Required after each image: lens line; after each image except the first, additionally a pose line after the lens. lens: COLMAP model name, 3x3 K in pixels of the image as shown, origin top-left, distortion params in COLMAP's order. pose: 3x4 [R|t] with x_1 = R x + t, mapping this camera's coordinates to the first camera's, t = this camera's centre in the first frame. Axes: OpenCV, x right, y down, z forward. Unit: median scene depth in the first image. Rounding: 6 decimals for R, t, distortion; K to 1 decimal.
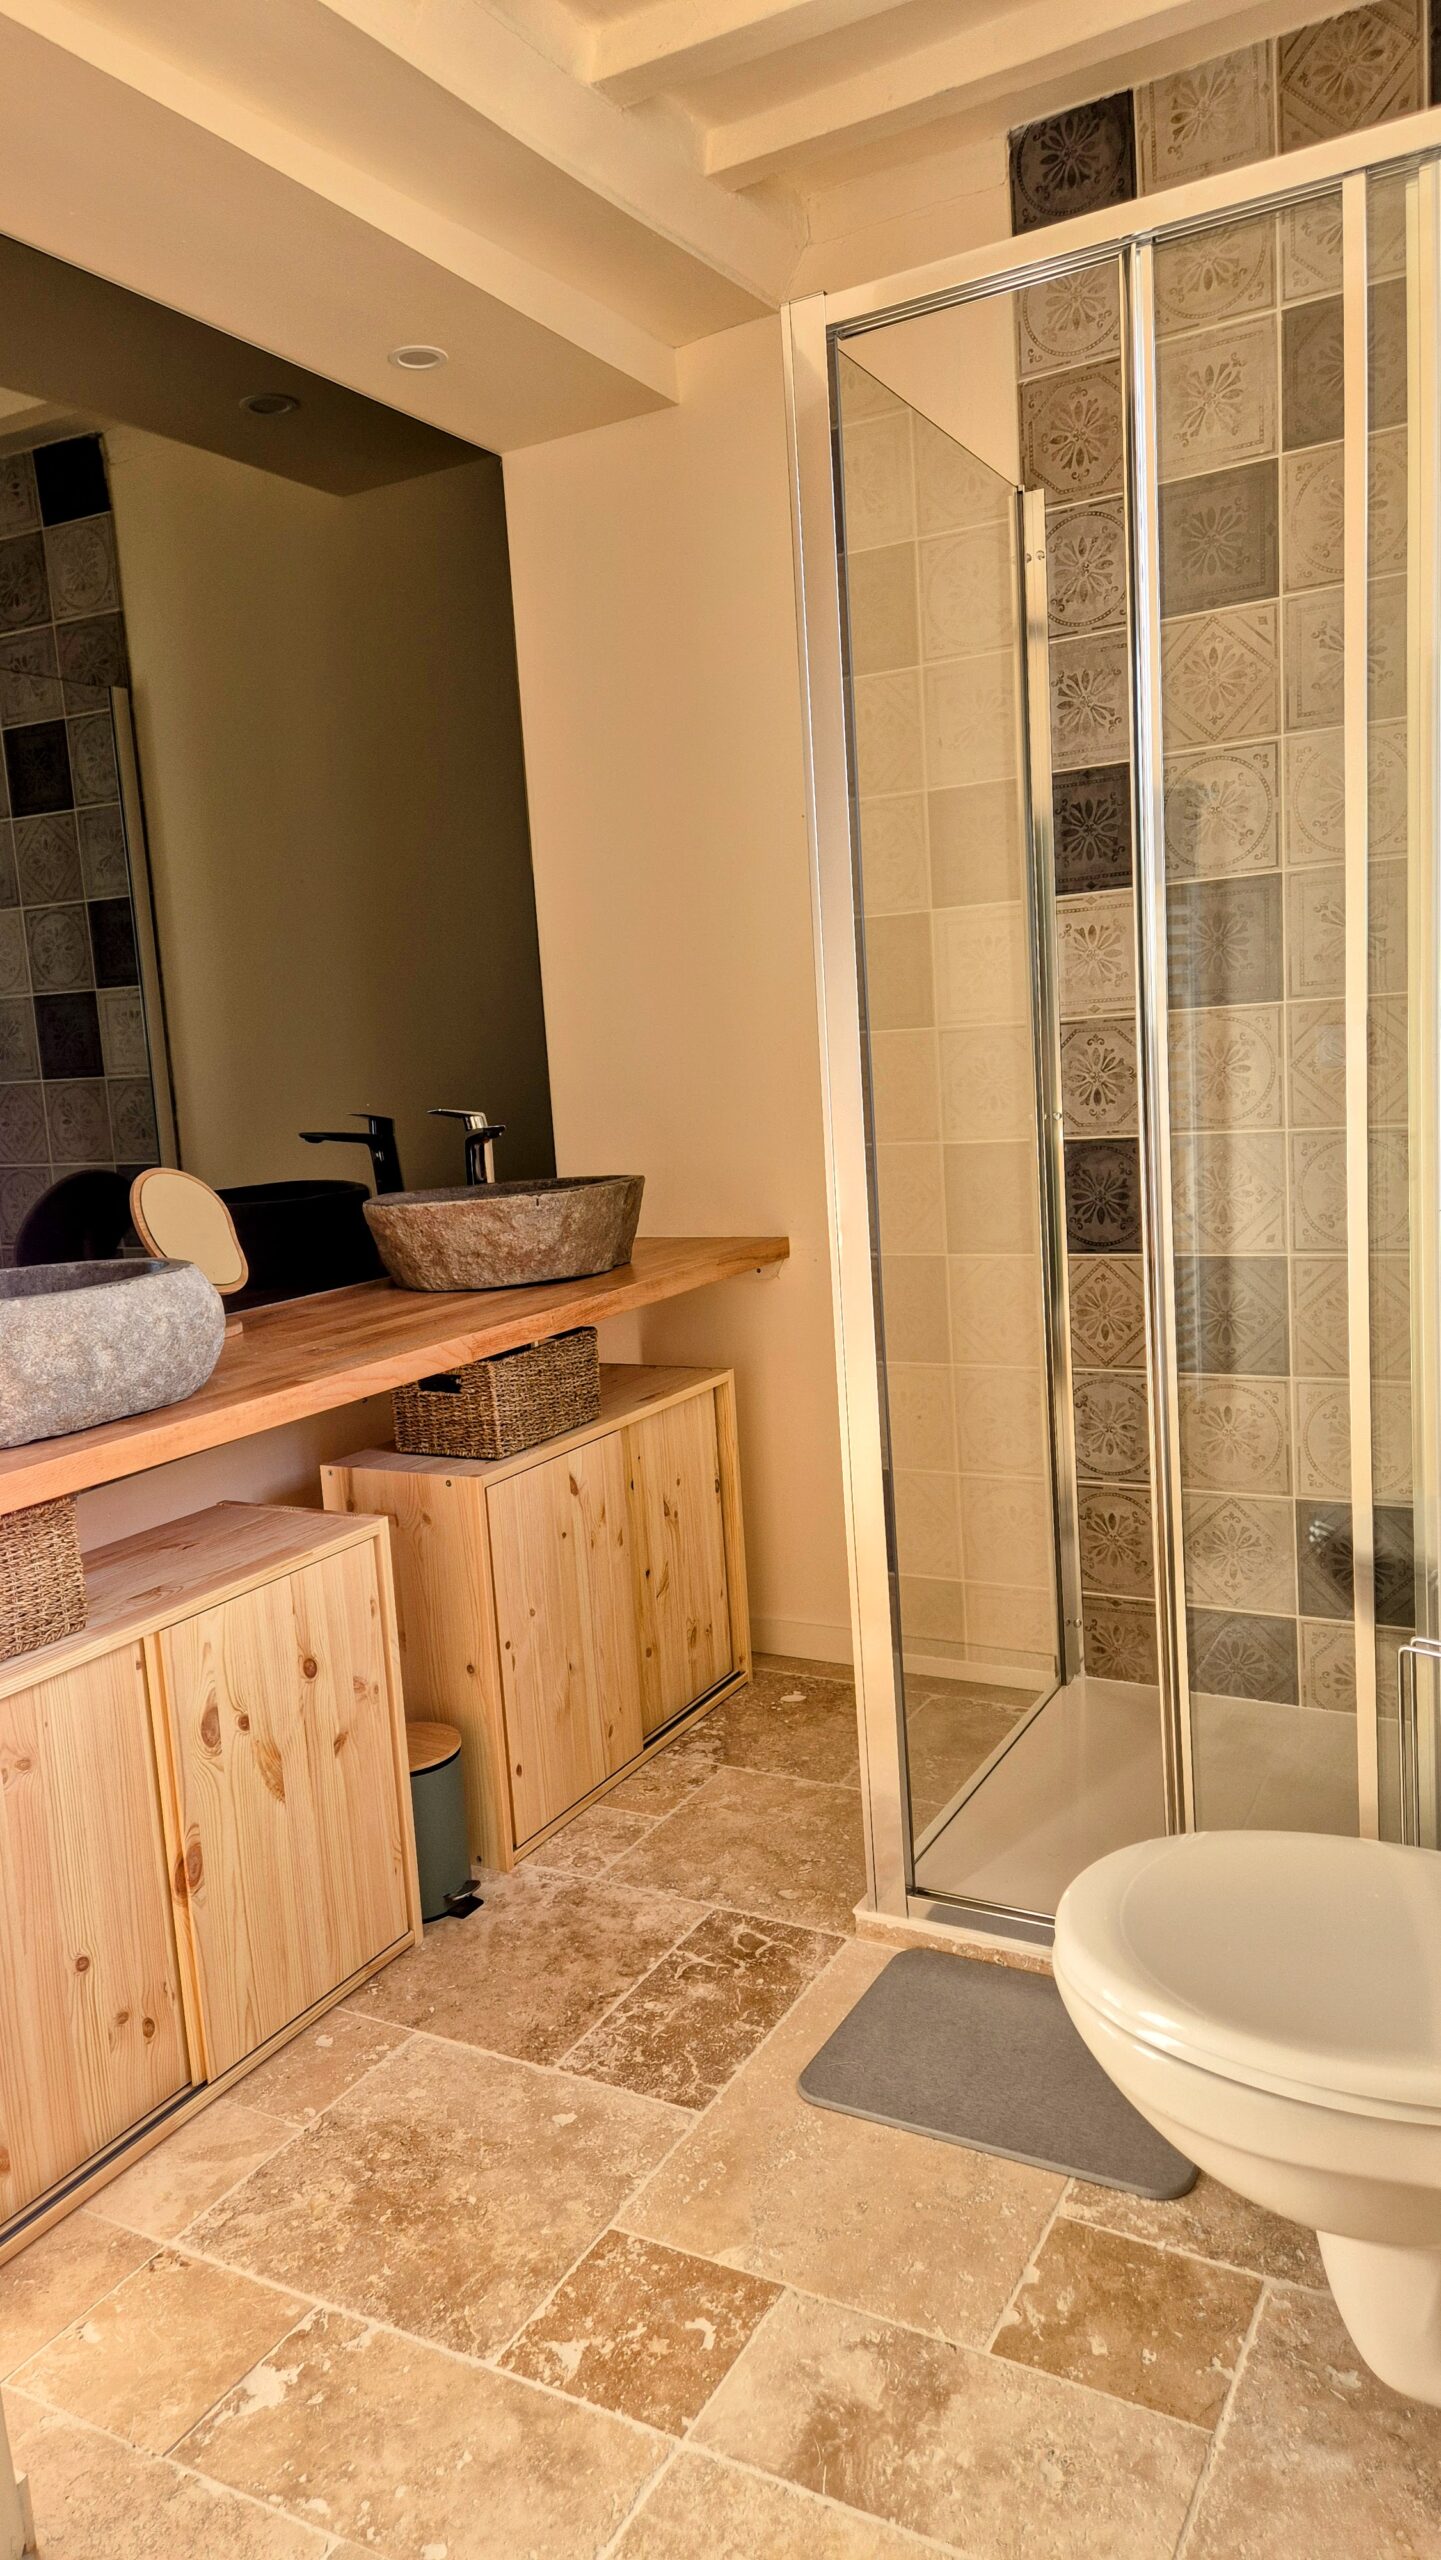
lens RADIAL K [[1700.0, 0, 717.0], [0, 1700.0, 1288.9], [0, 0, 1]] dist [0.073801, -0.059835]
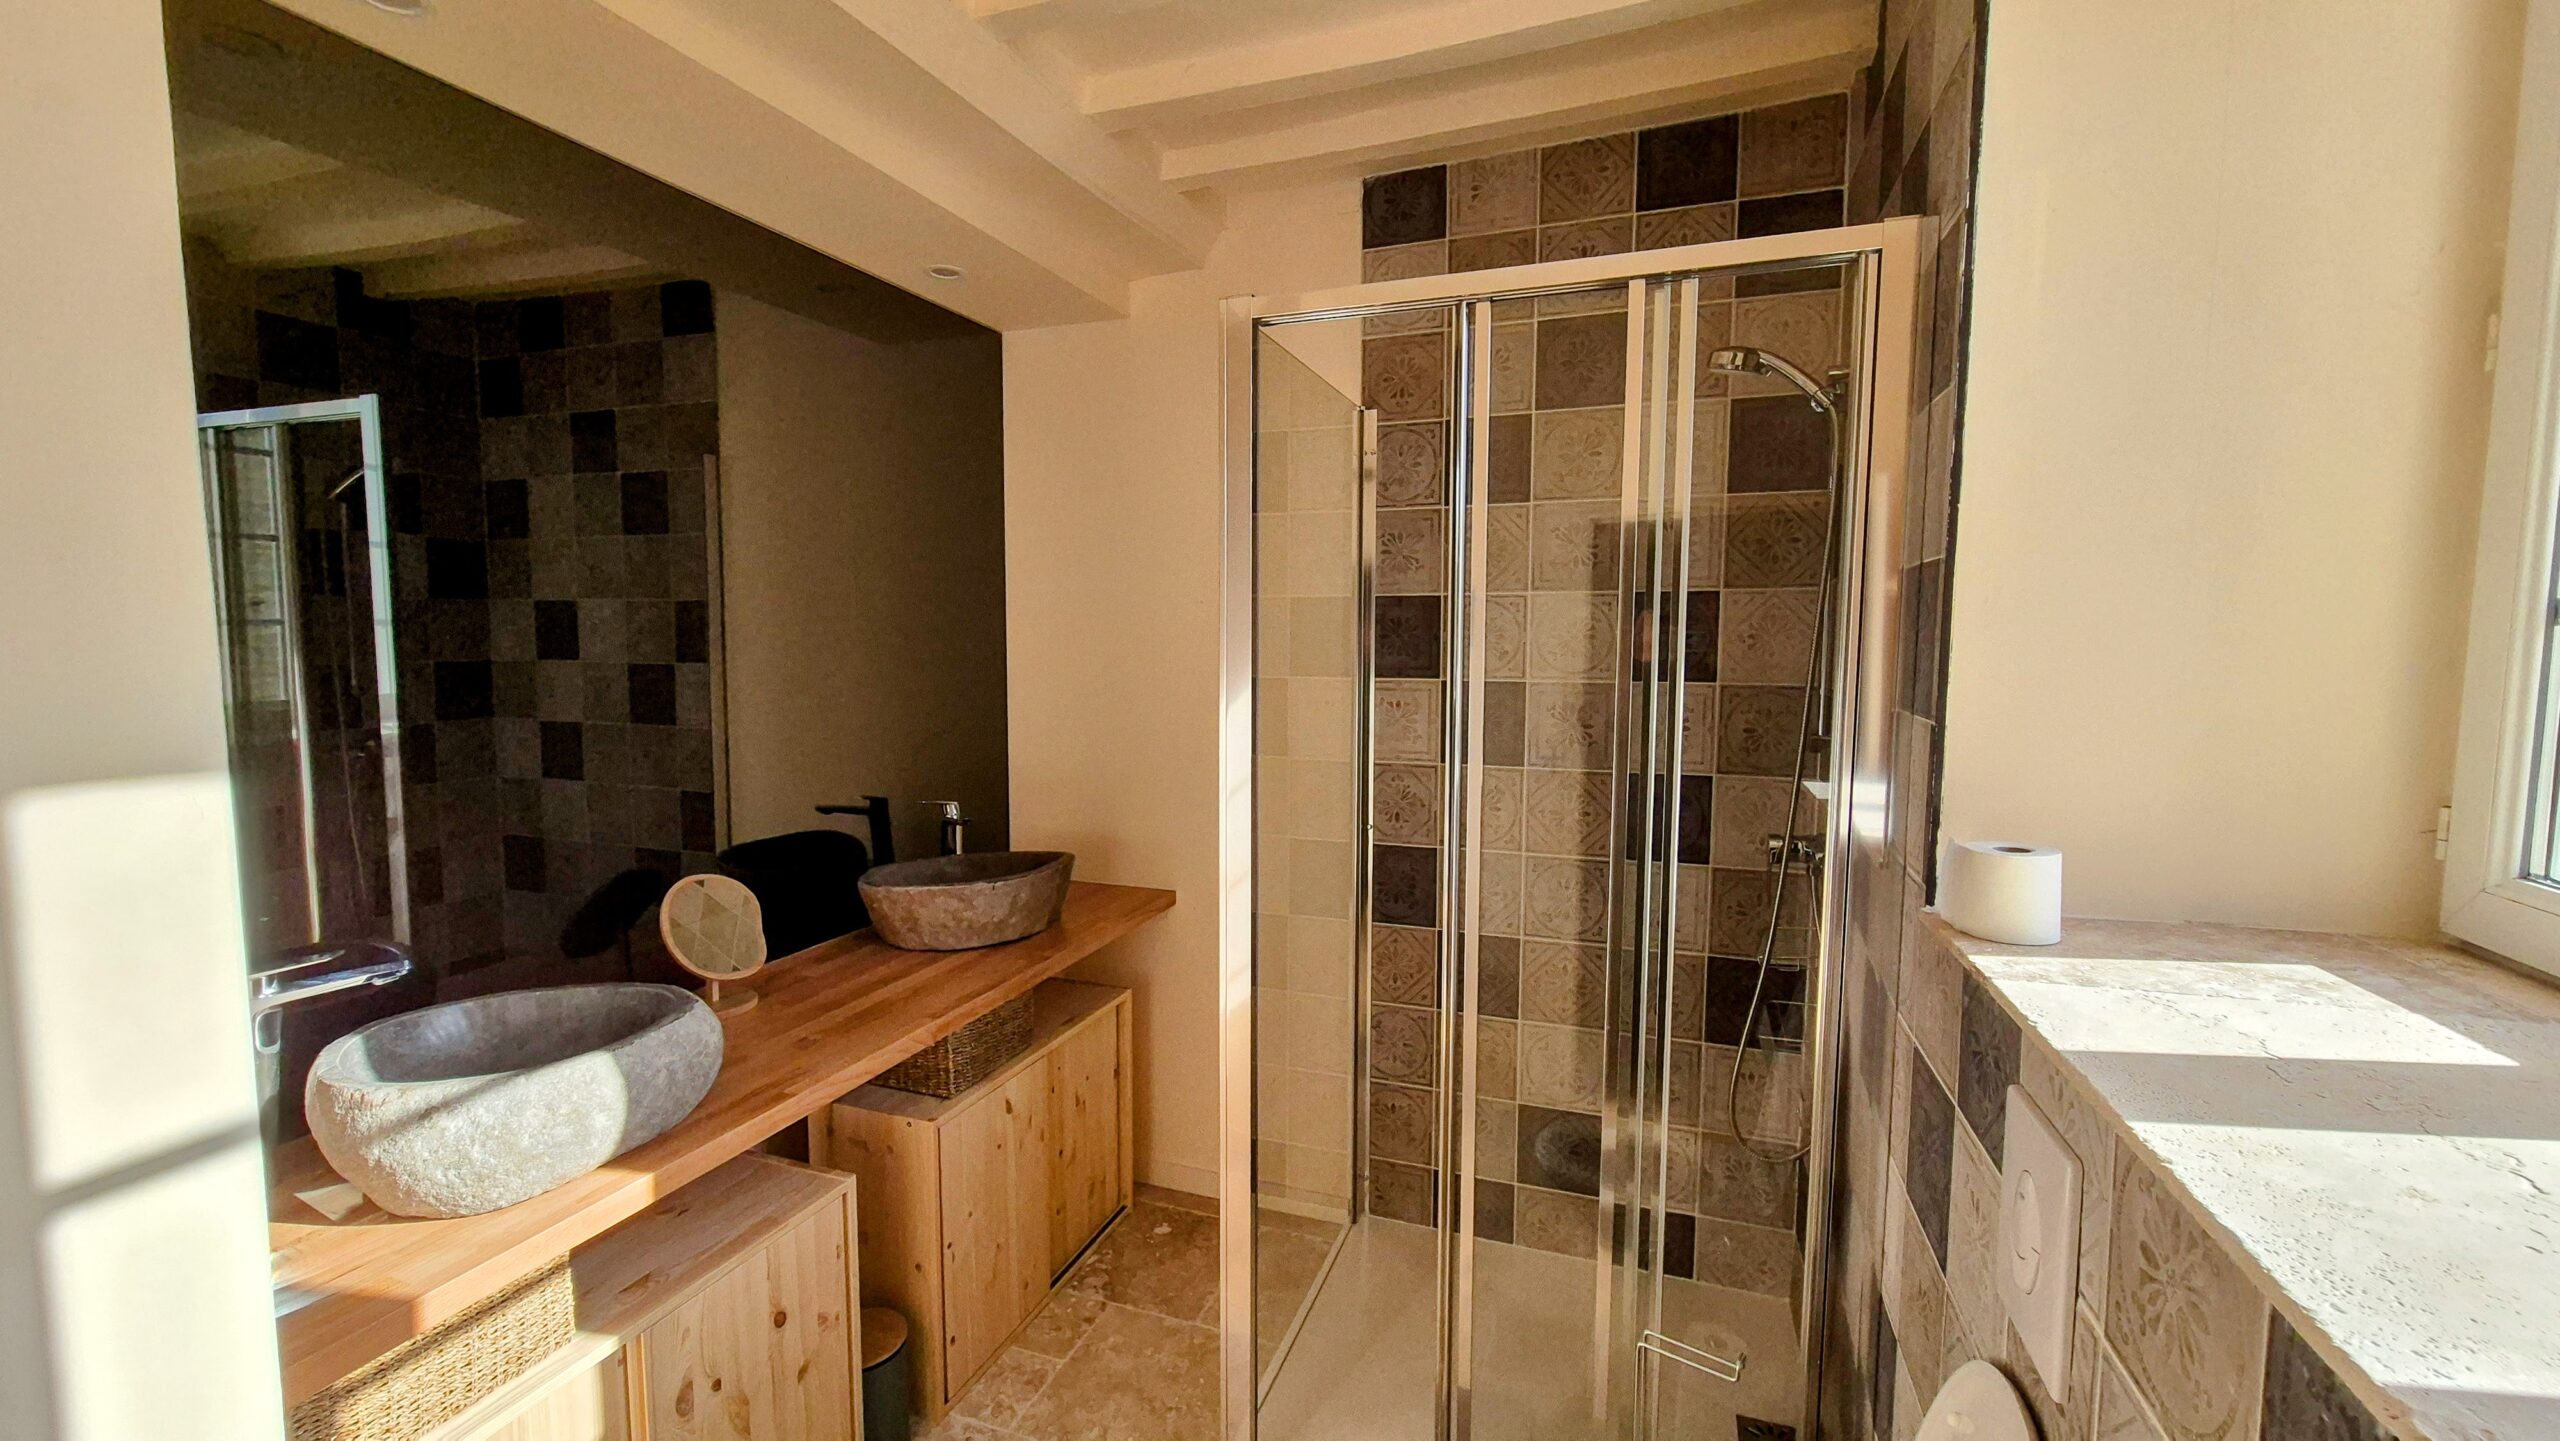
lens RADIAL K [[1042.0, 0, 1273.0], [0, 1042.0, 725.3], [0, 0, 1]] dist [-0.000801, 0.000479]
pose [[0.986412, 0.053626, 0.155289, -0.022539], [-0.044831, 0.997215, -0.059597, -0.137895], [-0.158052, 0.051826, 0.986070, 0.149163]]
